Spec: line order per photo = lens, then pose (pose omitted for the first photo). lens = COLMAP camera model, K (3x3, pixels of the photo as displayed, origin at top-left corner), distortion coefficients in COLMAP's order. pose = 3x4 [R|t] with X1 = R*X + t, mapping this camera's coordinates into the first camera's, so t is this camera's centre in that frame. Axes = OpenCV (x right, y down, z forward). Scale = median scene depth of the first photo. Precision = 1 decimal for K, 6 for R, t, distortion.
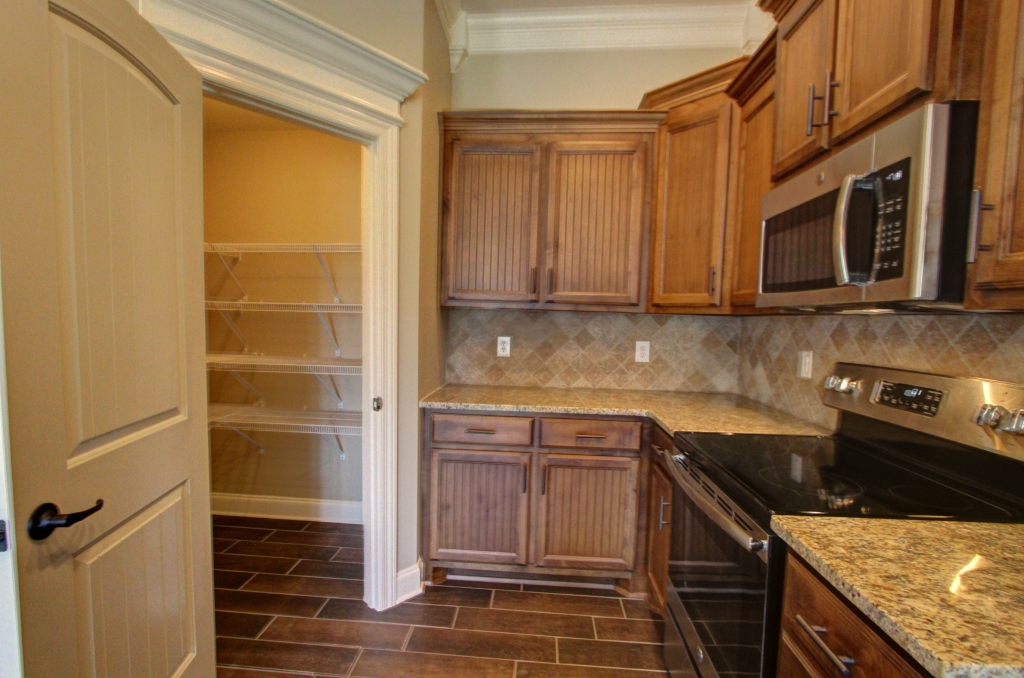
lens RADIAL K [[479.8, 0, 501.1], [0, 479.8, 350.6], [0, 0, 1]] dist [-0.020294, 0.004992]
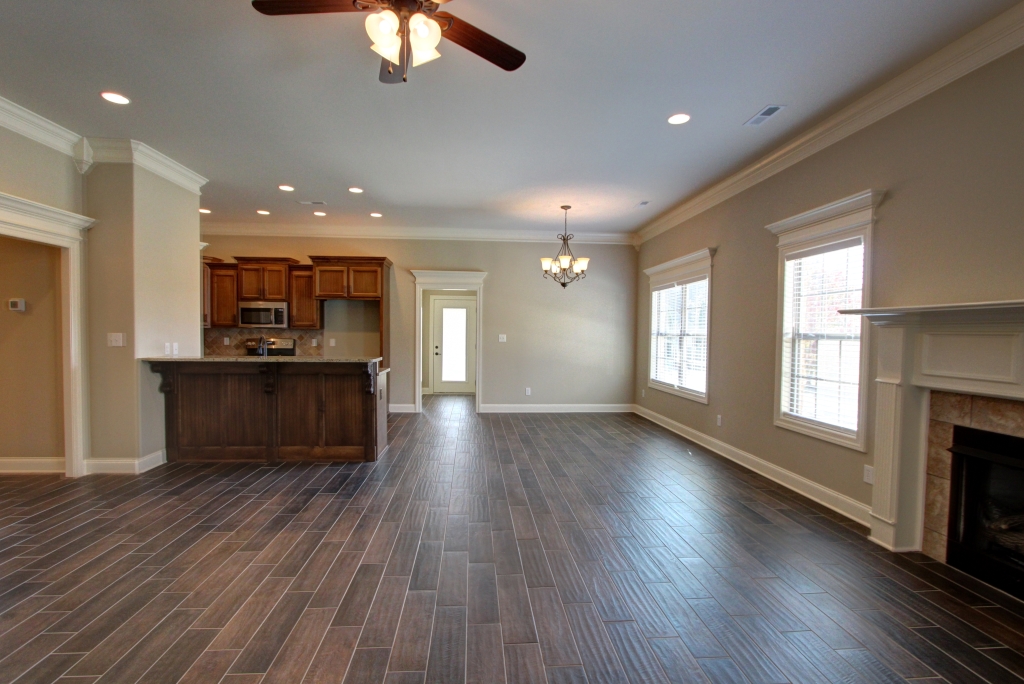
lens RADIAL K [[476.1, 0, 504.3], [0, 476.1, 346.3], [0, 0, 1]] dist [-0.024074, 0.004184]
pose [[-0.144207, -0.054564, 0.988042, -3.077046], [0.057584, 0.996324, 0.063426, -0.037671], [-0.987871, 0.066042, -0.140535, -0.580024]]
